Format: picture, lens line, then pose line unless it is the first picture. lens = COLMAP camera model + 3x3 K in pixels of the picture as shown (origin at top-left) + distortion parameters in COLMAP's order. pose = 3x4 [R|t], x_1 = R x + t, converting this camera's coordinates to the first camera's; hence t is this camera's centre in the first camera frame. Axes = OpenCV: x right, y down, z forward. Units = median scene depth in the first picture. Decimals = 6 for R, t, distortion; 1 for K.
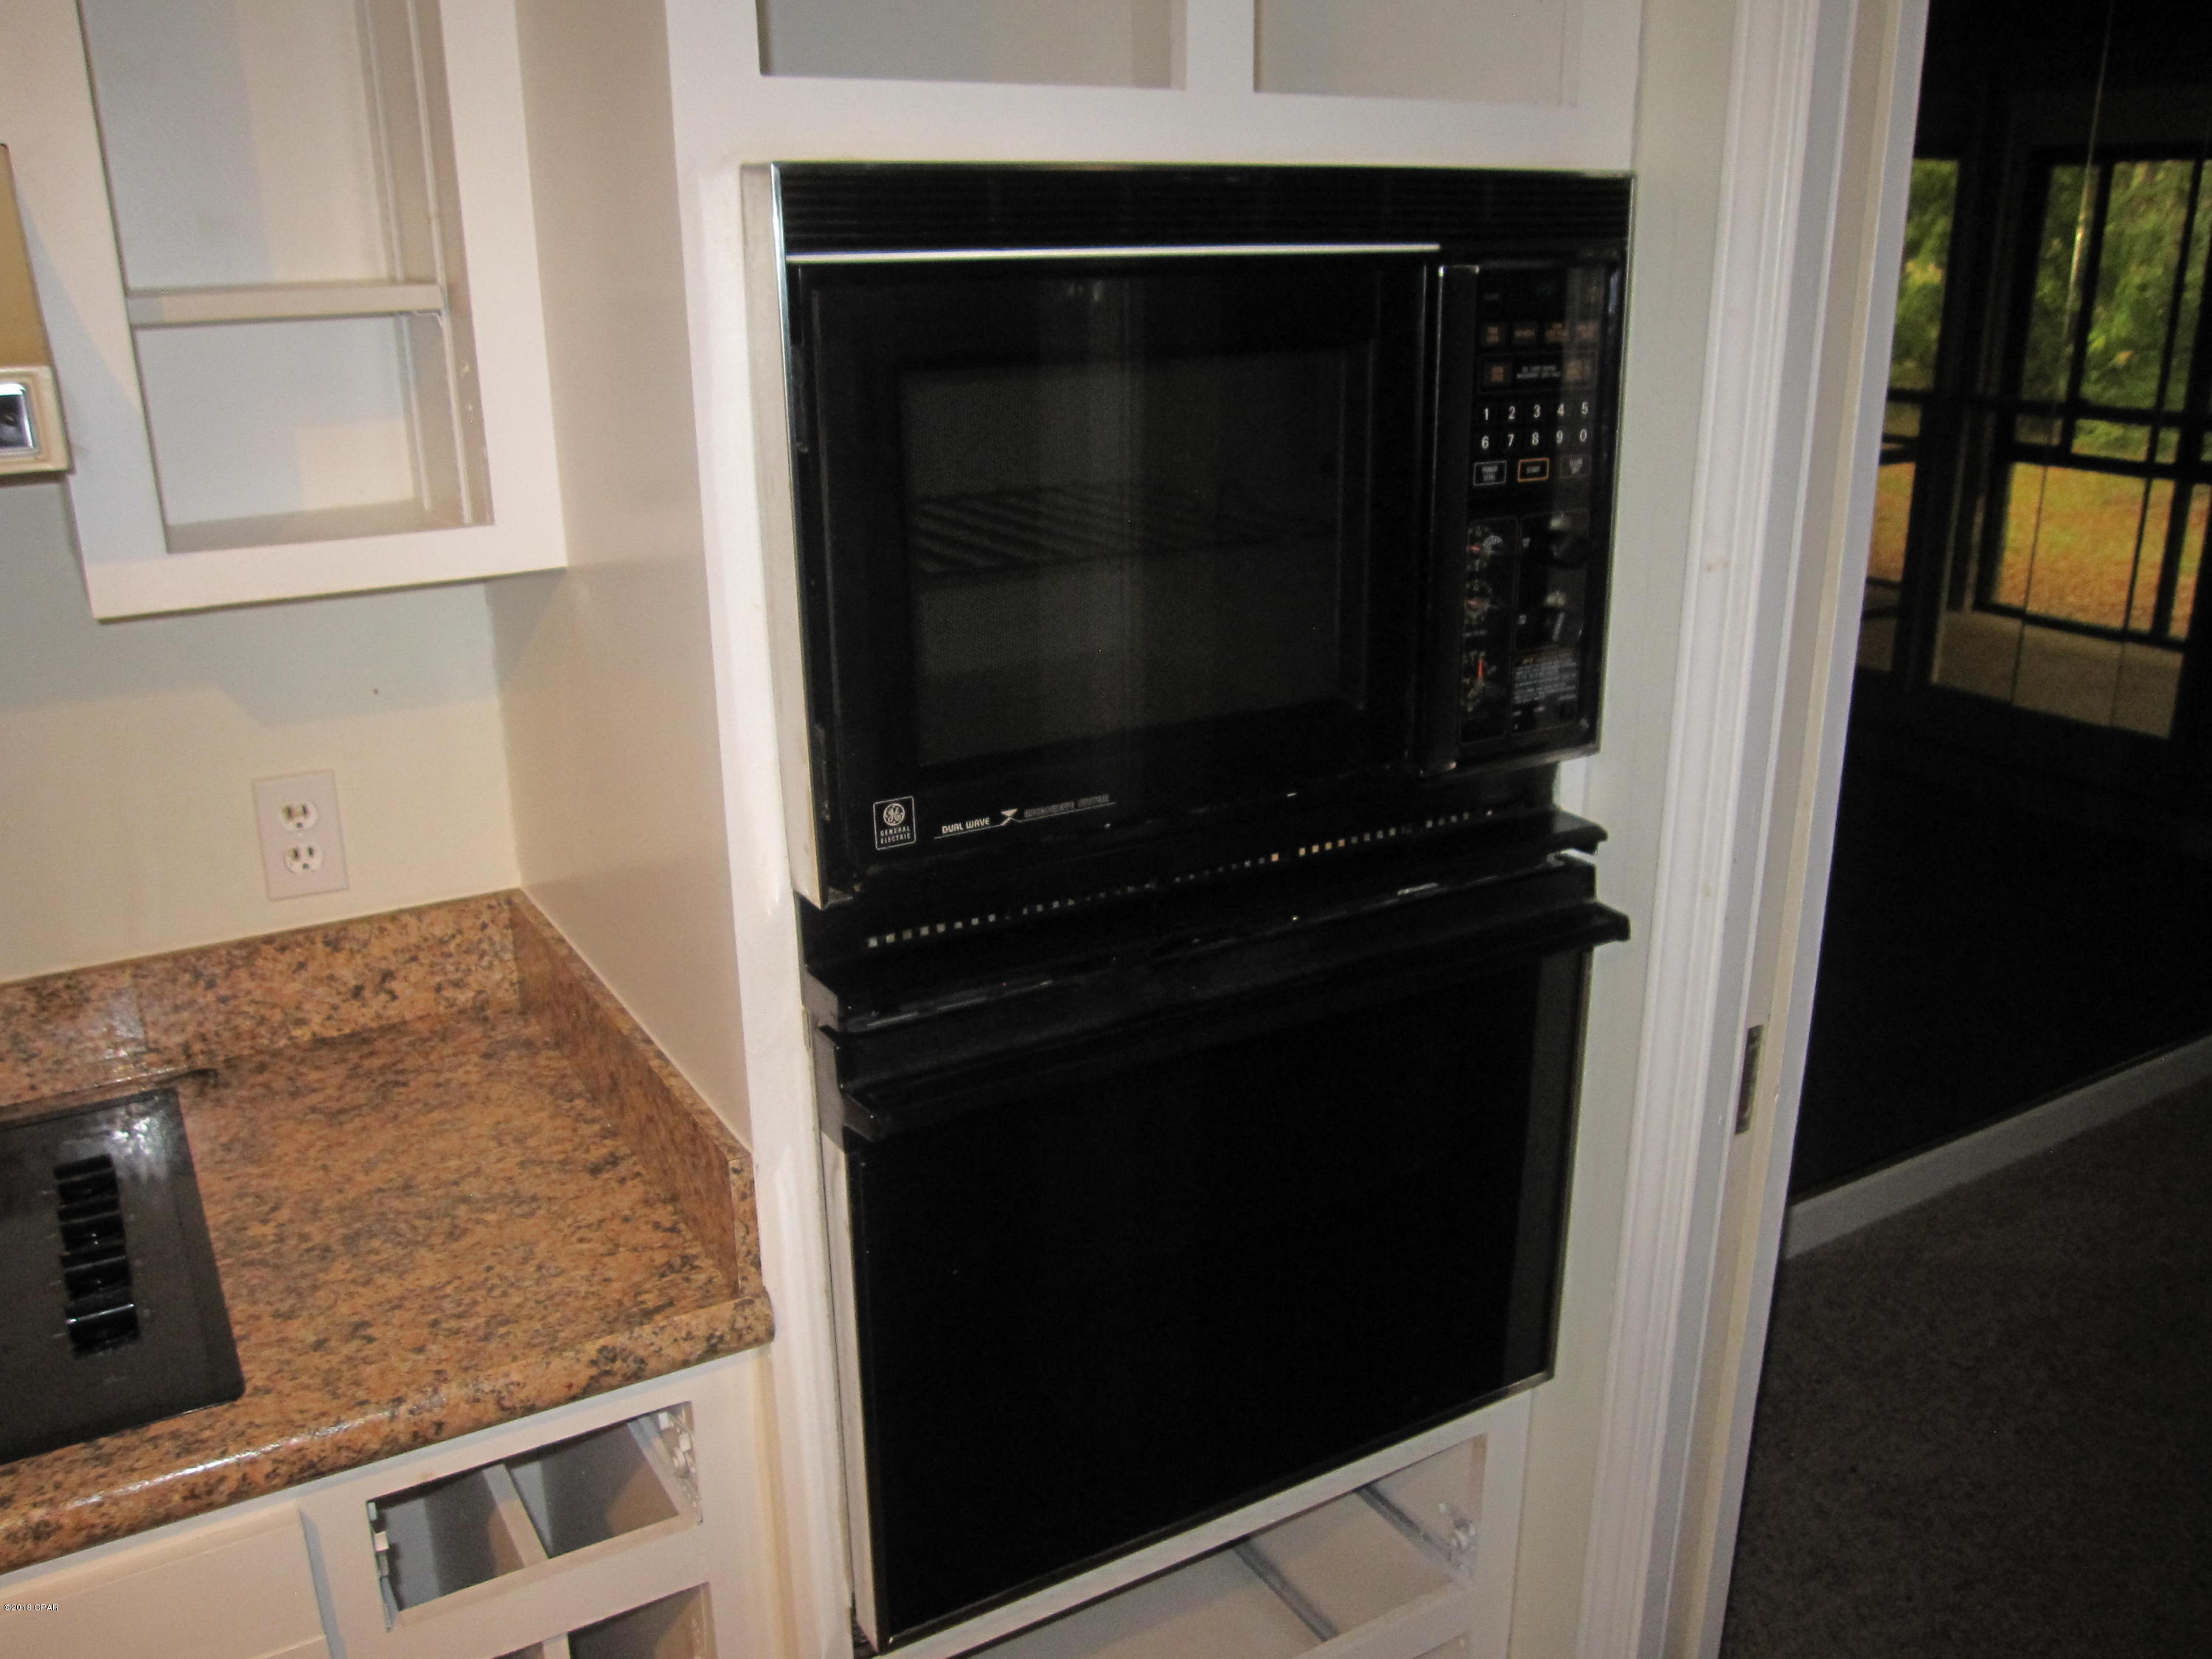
lens RADIAL K [[1836.4, 0, 1106.9], [0, 1836.4, 856.2], [0, 0, 1]] dist [-0.082562, 0.055897]
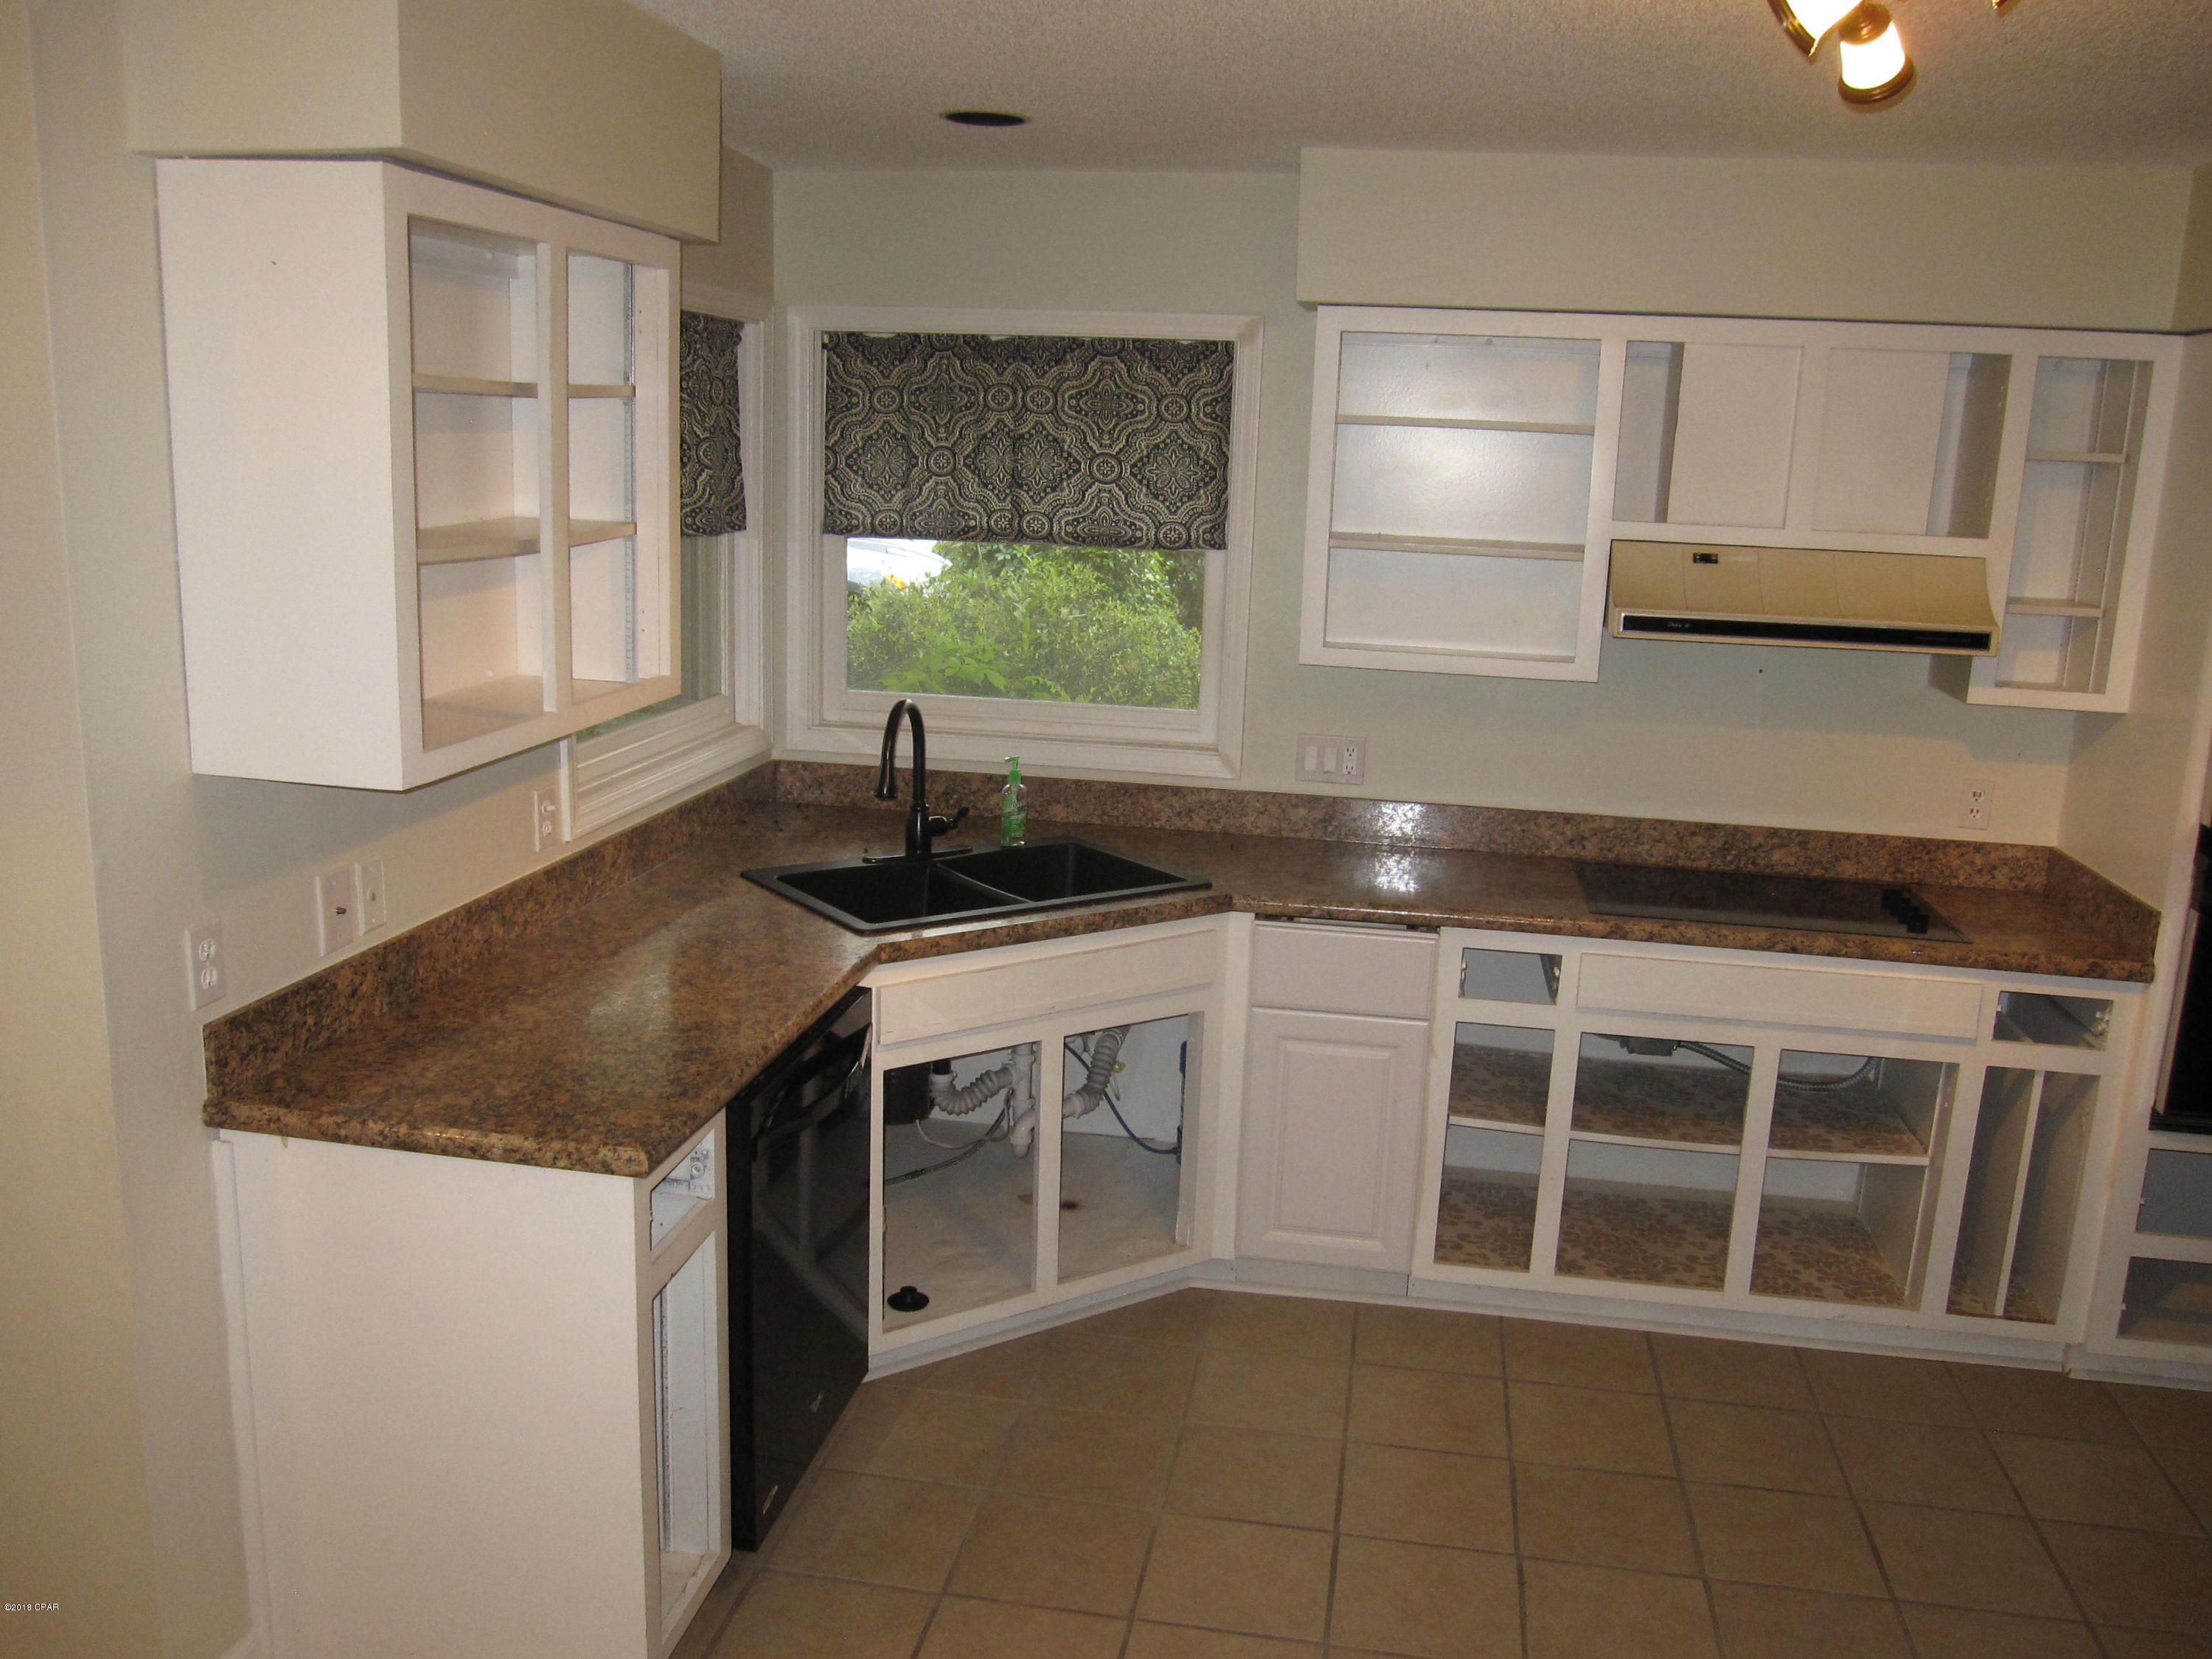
lens RADIAL K [[1836.4, 0, 1106.9], [0, 1836.4, 856.2], [0, 0, 1]] dist [-0.082562, 0.055897]
pose [[0.763488, 0.181211, -0.619877, 0.250494], [-0.250851, 0.967674, -0.026083, 0.509559], [0.595113, 0.175411, 0.784265, -2.021857]]
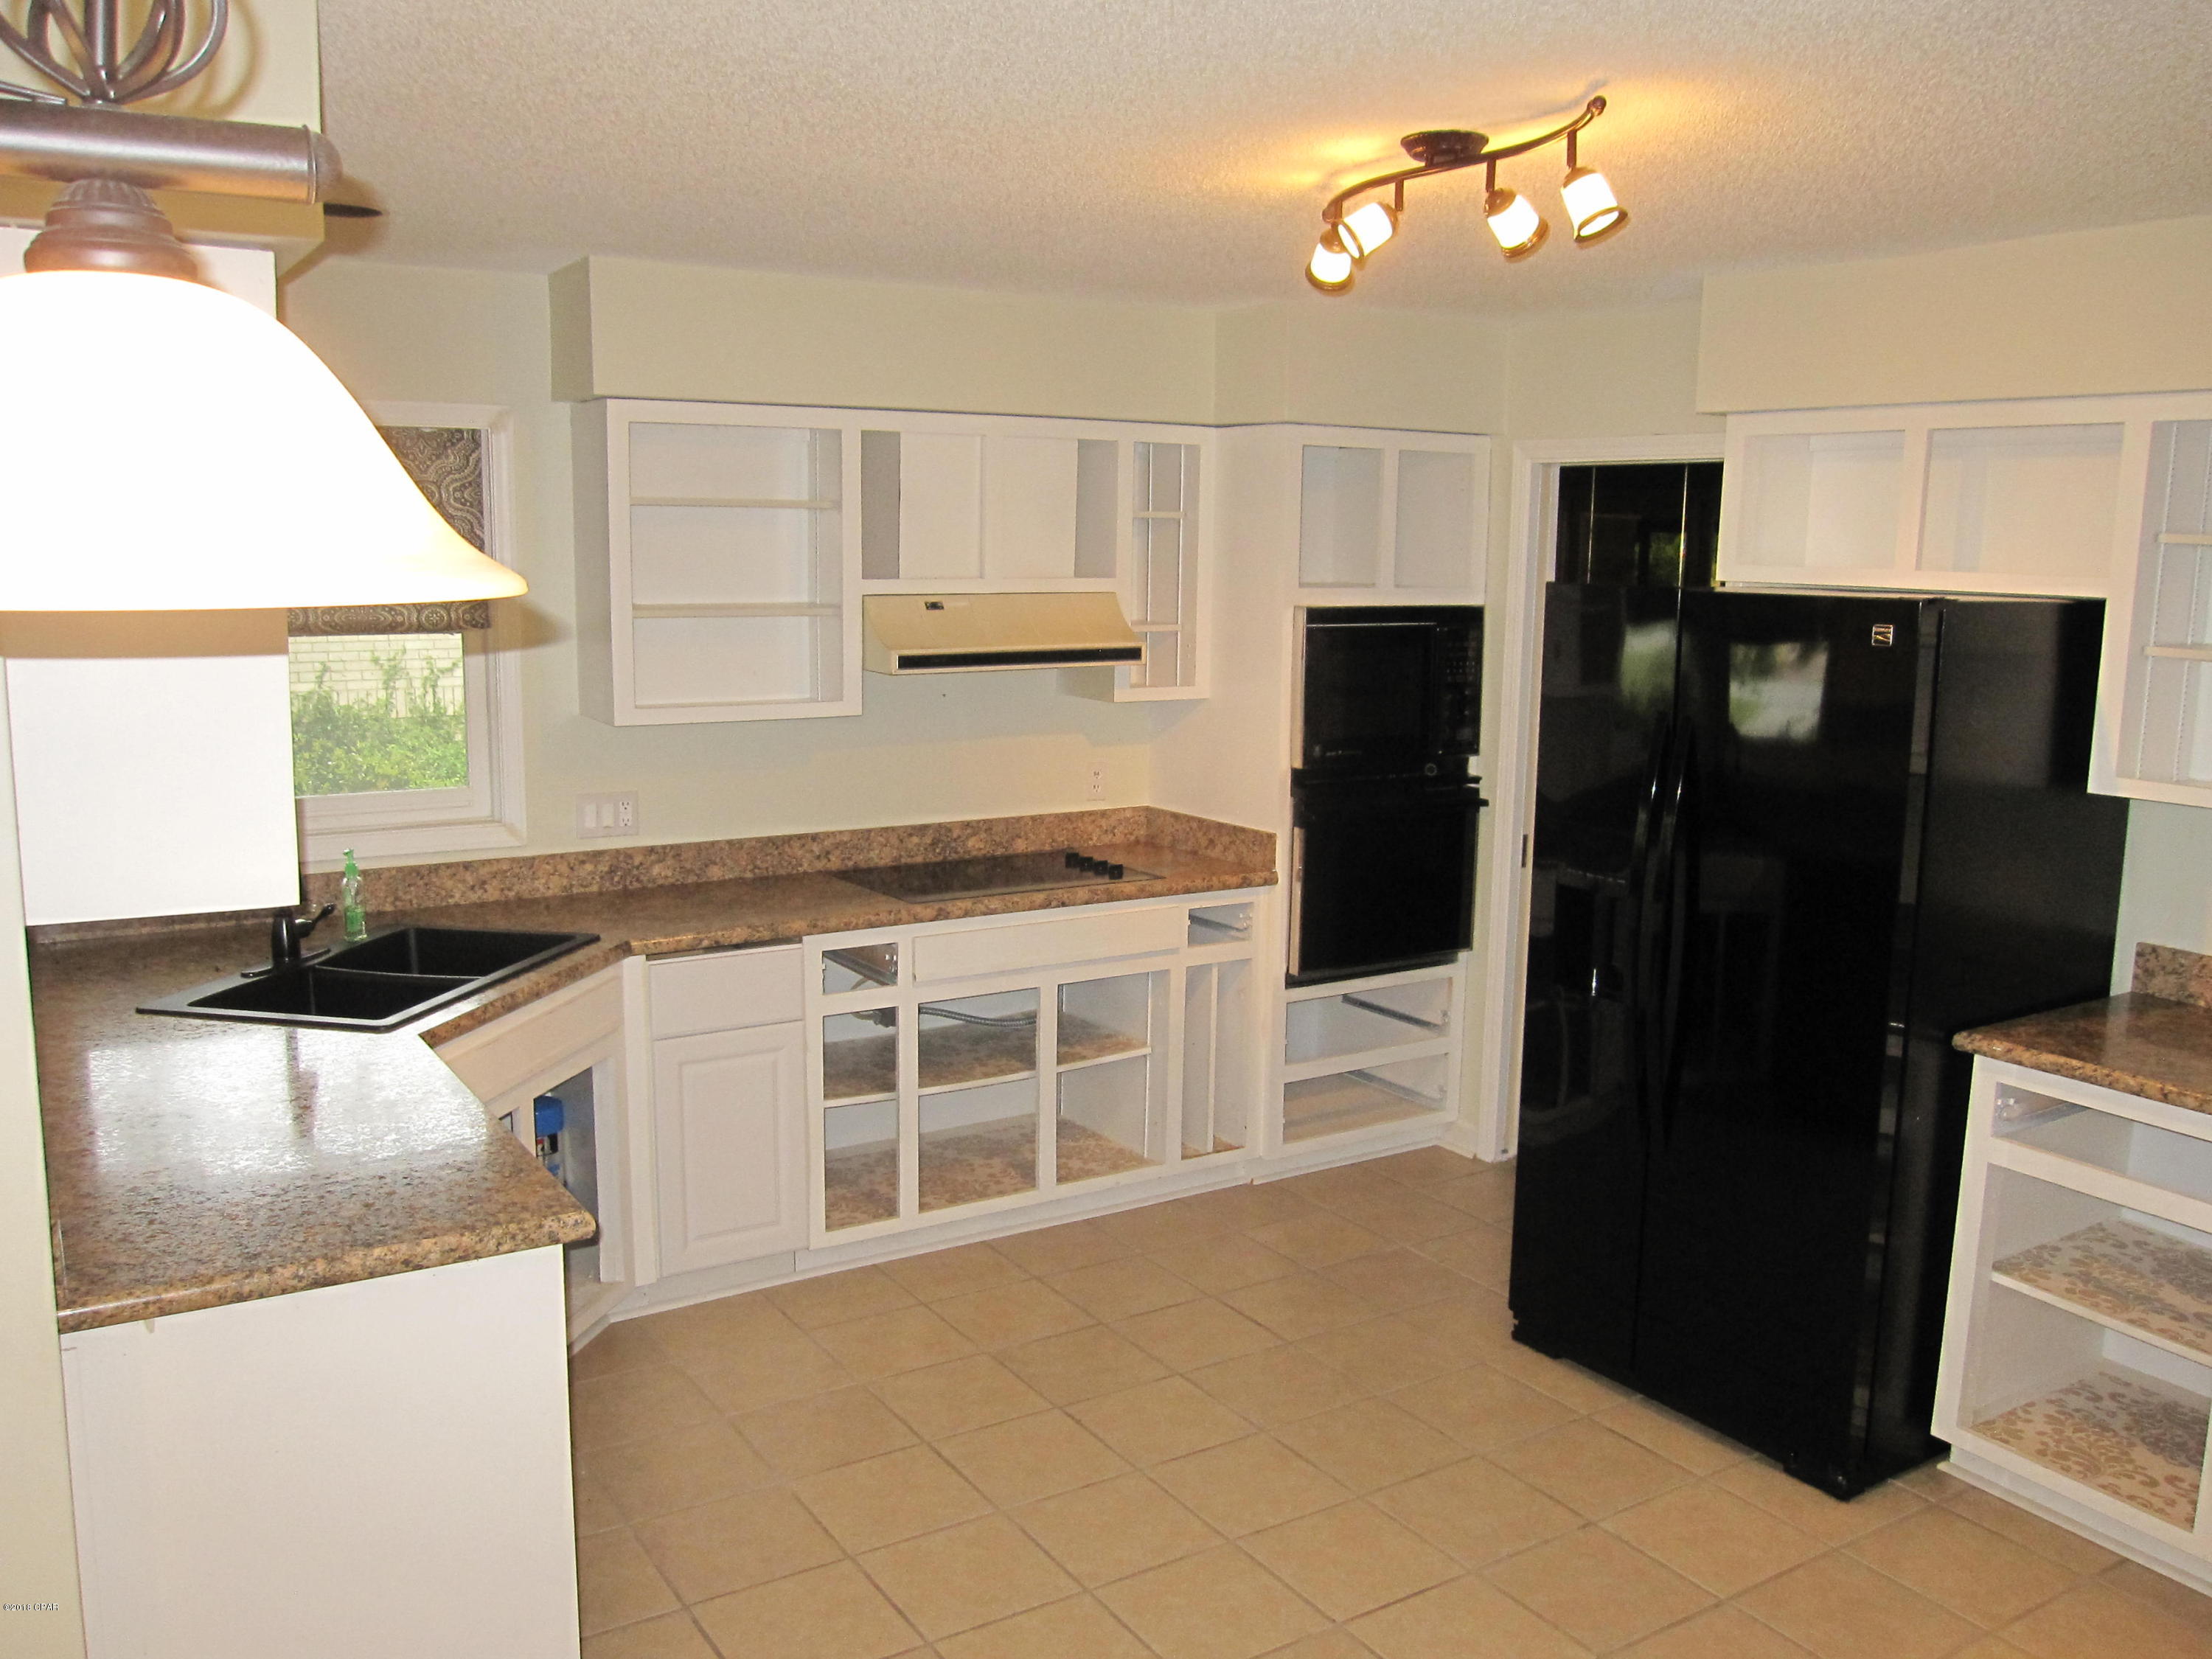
lens RADIAL K [[1836.4, 0, 1106.9], [0, 1836.4, 856.2], [0, 0, 1]] dist [-0.082562, 0.055897]
pose [[0.999041, 0.015361, 0.041002, -0.663066], [-0.008637, 0.987177, -0.159396, 0.777788], [-0.042925, 0.158889, 0.986363, -2.713658]]
